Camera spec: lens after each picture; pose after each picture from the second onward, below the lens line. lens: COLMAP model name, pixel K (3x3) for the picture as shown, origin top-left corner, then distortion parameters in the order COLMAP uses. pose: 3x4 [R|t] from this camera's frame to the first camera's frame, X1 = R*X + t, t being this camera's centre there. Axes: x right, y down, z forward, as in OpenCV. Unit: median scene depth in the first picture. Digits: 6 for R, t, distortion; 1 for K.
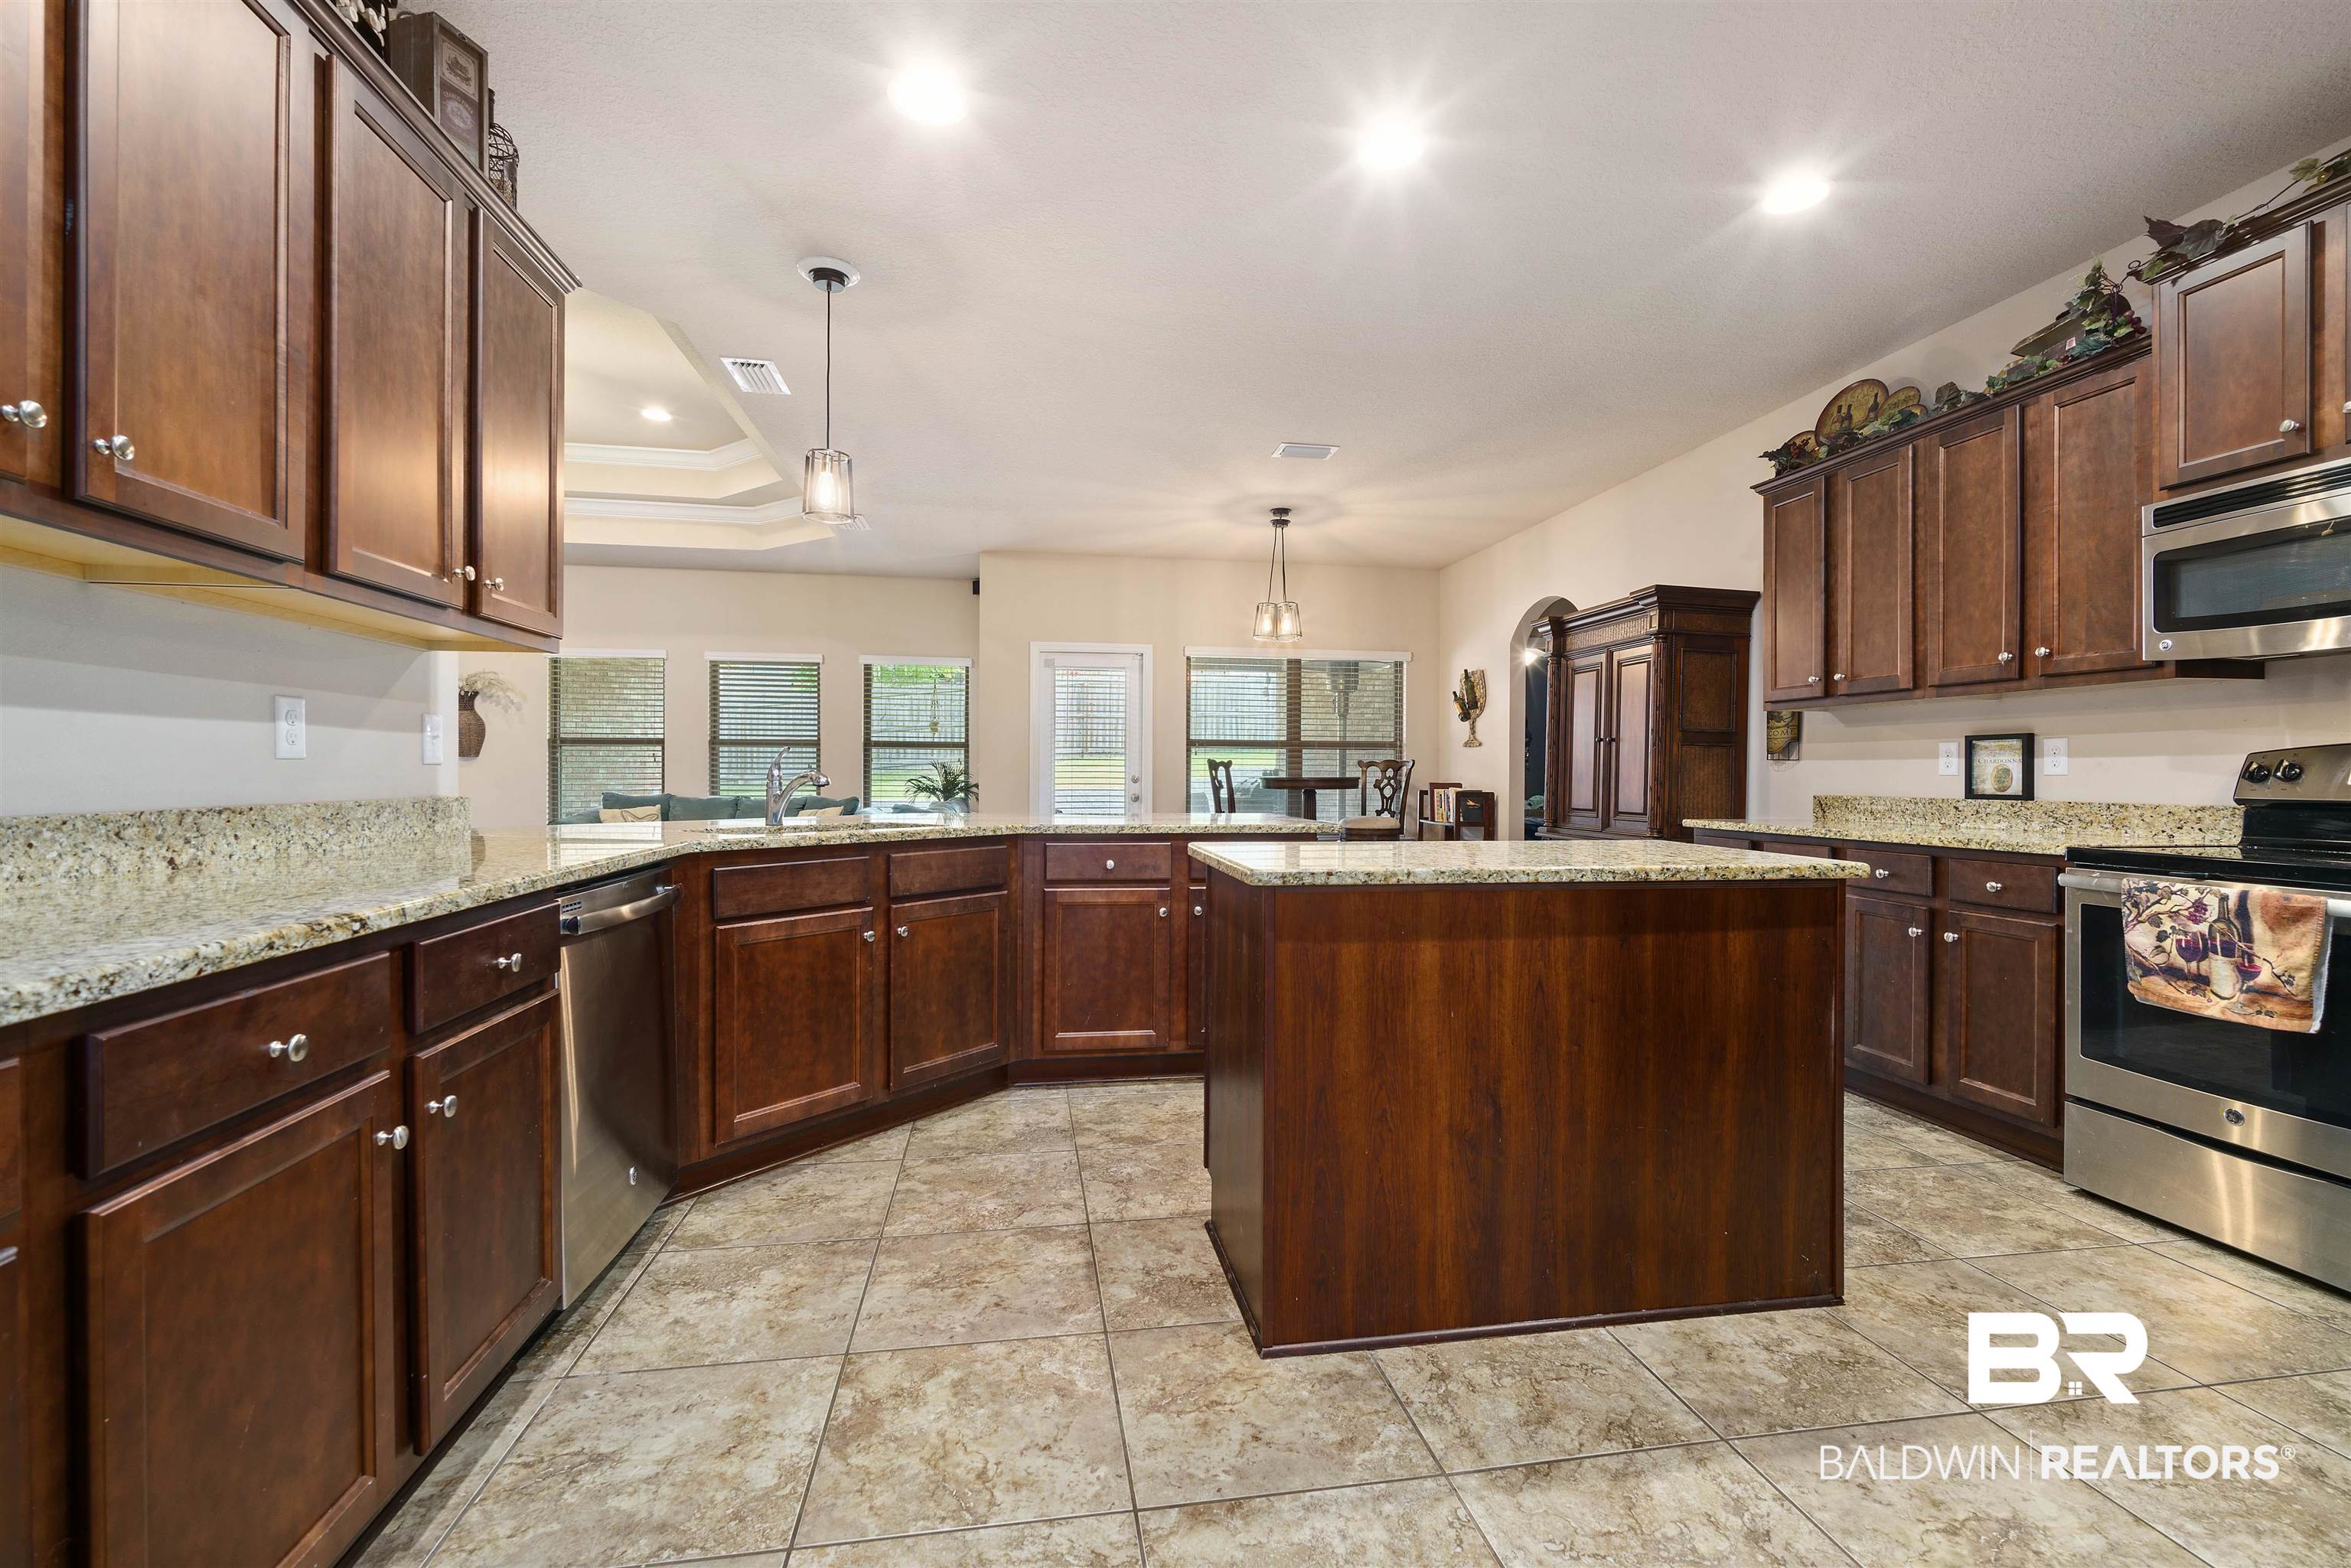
lens RADIAL K [[1012.5, 0, 1182.3], [0, 1012.5, 774.6], [0, 0, 1]] dist [-0.005800, 0.001253]
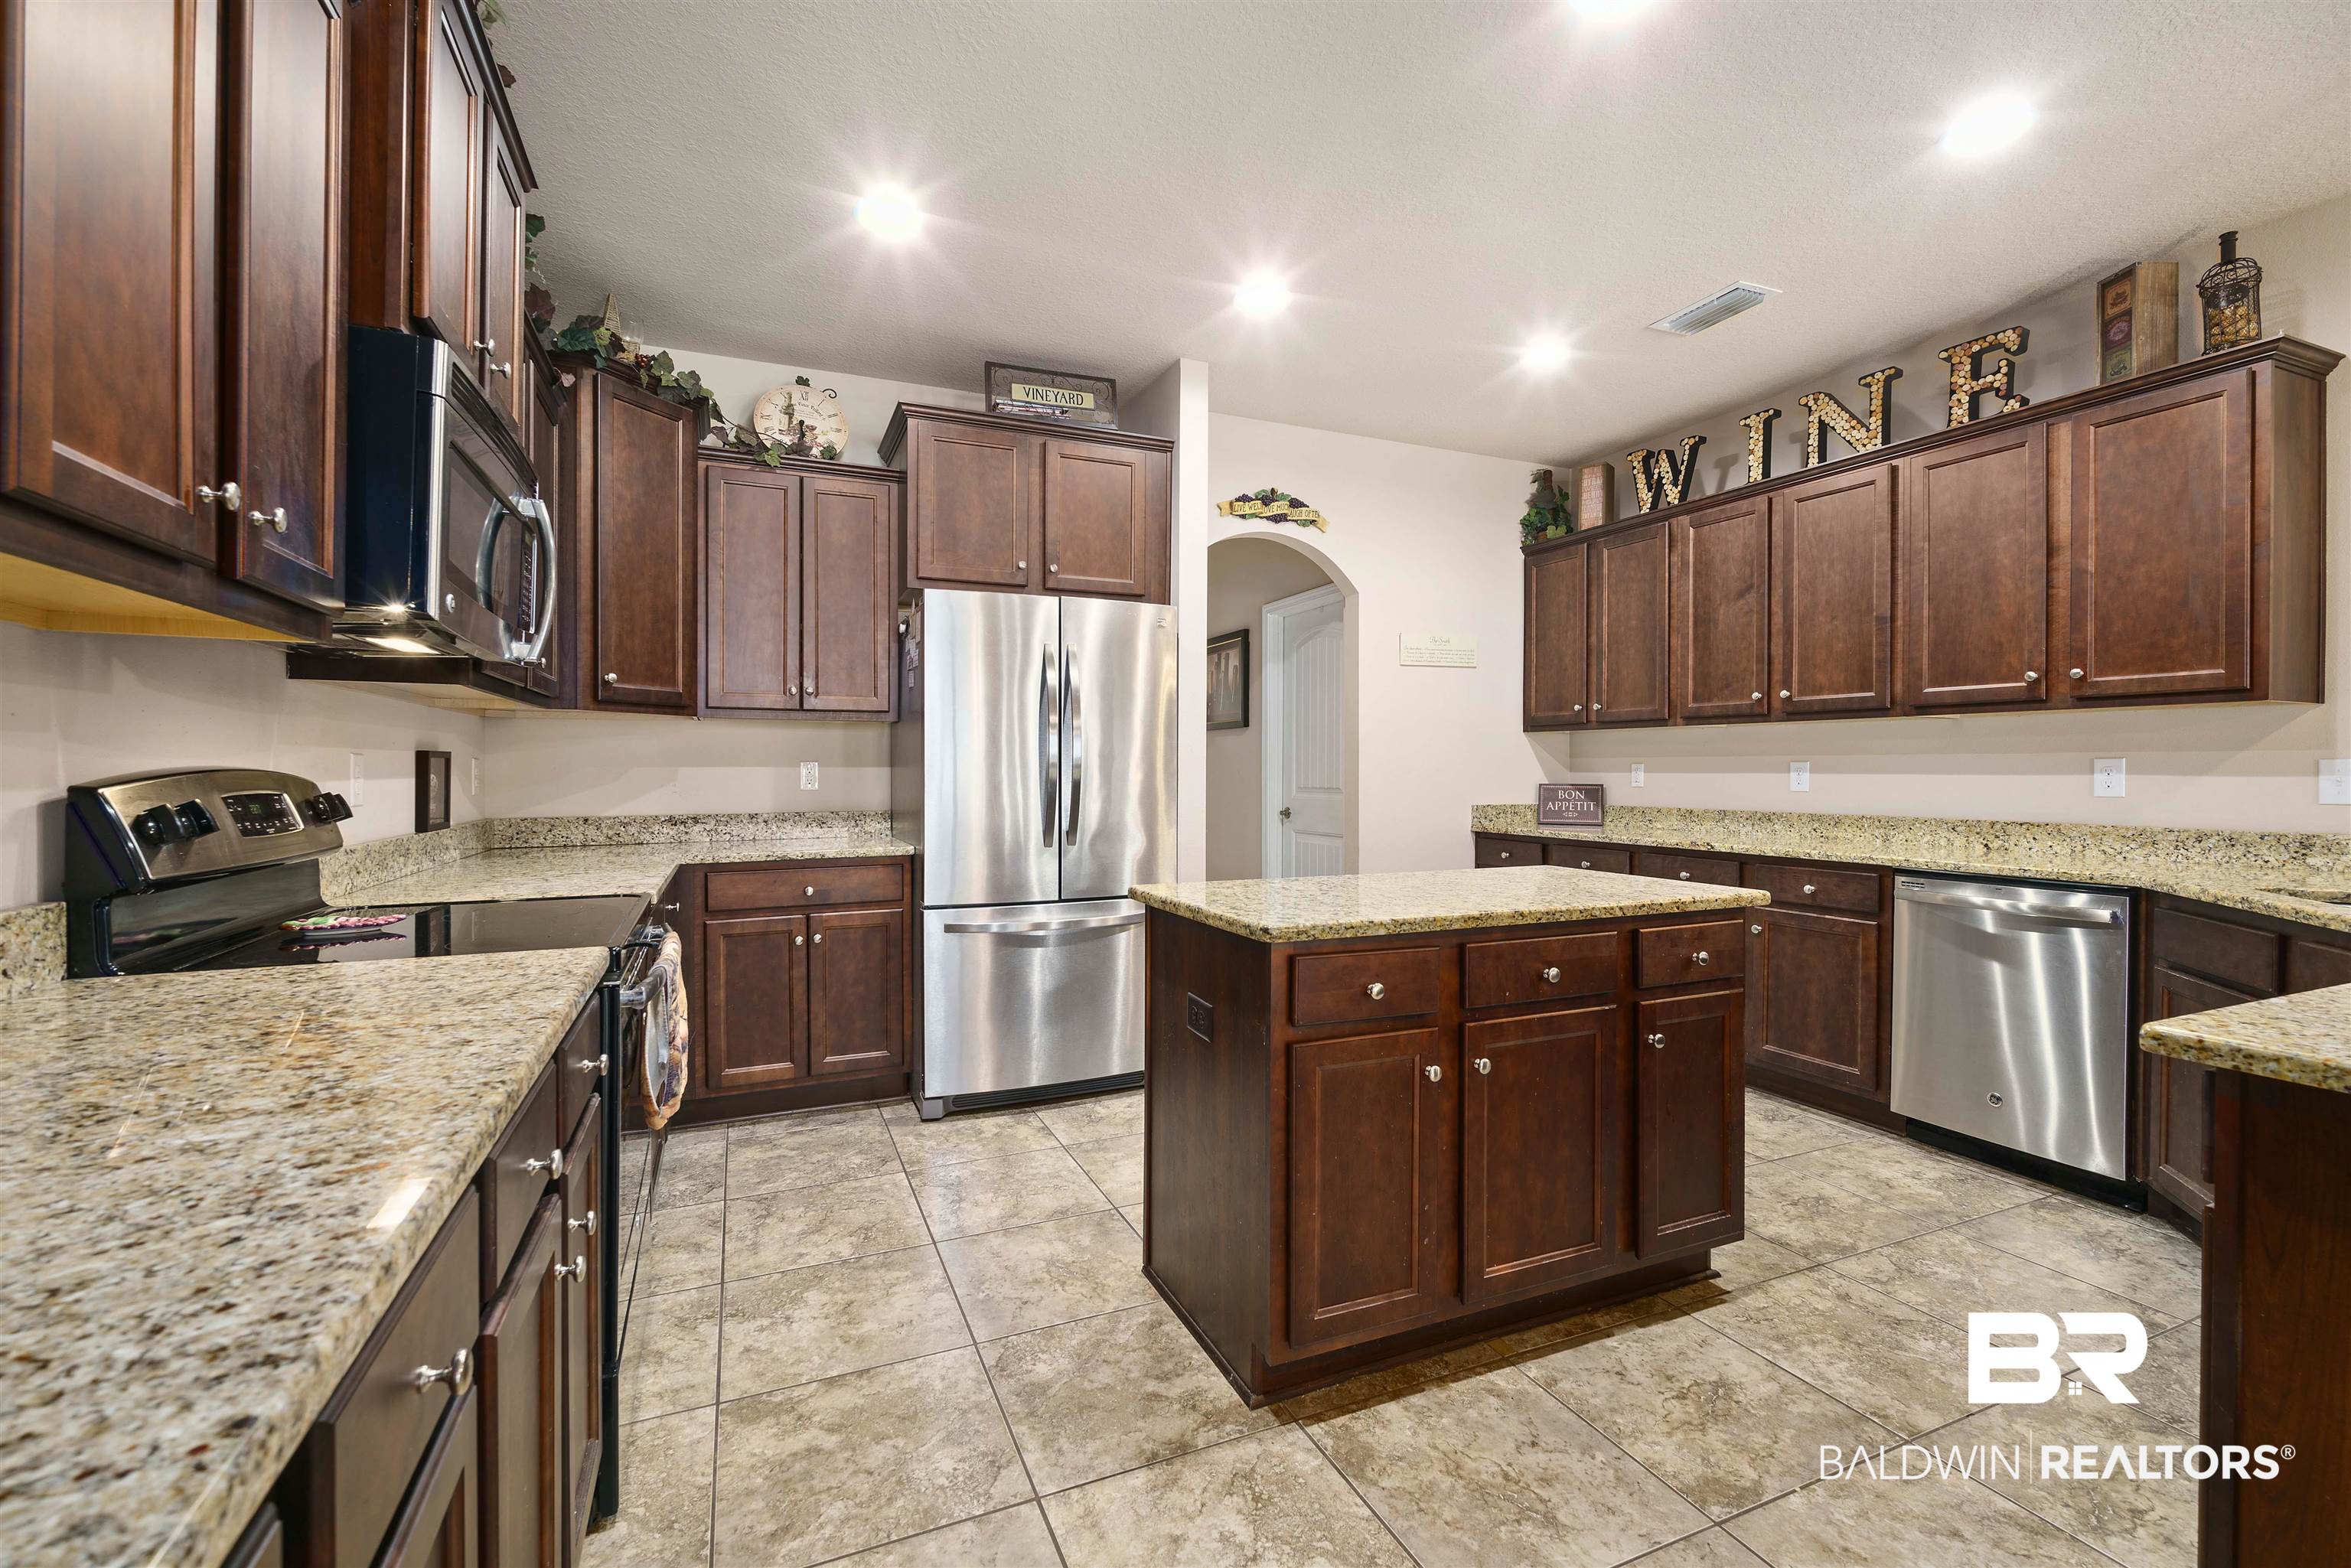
lens RADIAL K [[1012.5, 0, 1190.2], [0, 1012.5, 769.2], [0, 0, 1]] dist [-0.005800, 0.001253]
pose [[-0.967376, -0.008093, -0.253217, 0.799216], [-0.008454, 0.999964, 0.000336, -0.041565], [0.253205, 0.002466, -0.967409, 1.886615]]
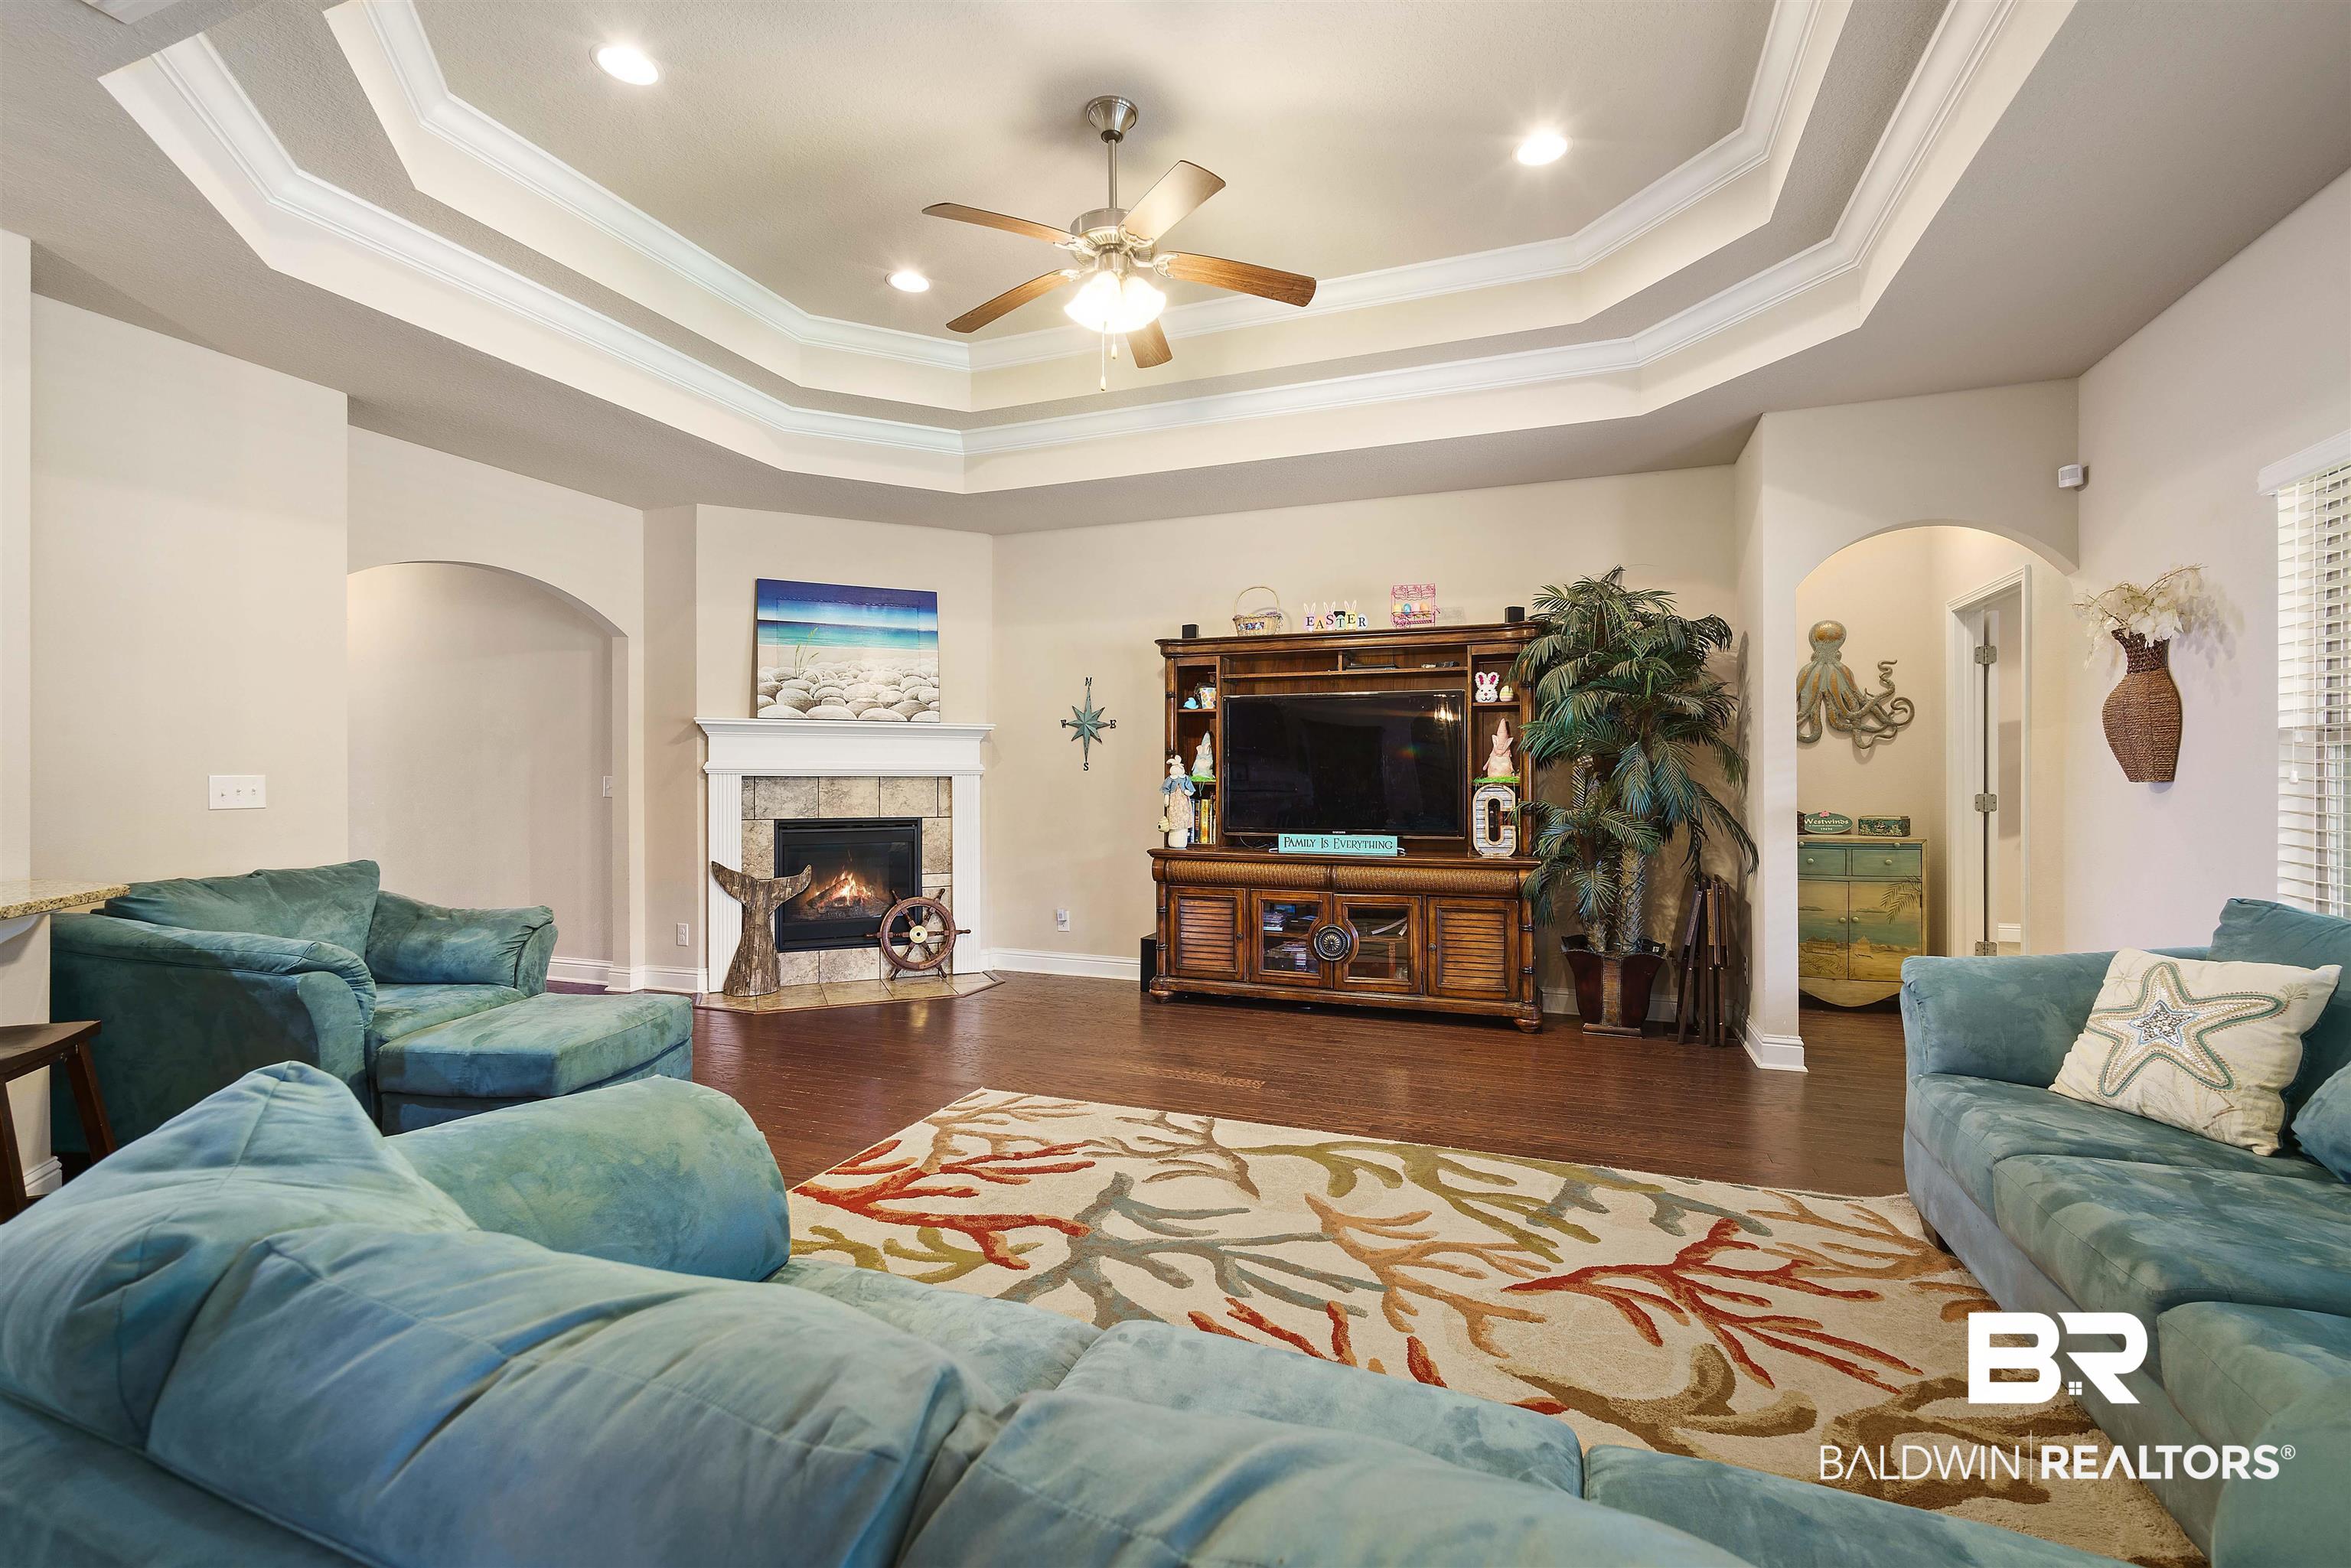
lens RADIAL K [[1012.5, 0, 1185.0], [0, 1012.5, 787.2], [0, 0, 1]] dist [-0.005800, 0.001253]
pose [[-0.500166, 0.002050, -0.865927, -0.486958], [-0.001405, 0.999994, 0.003179, -0.055623], [0.865928, 0.002807, -0.500160, 2.980704]]
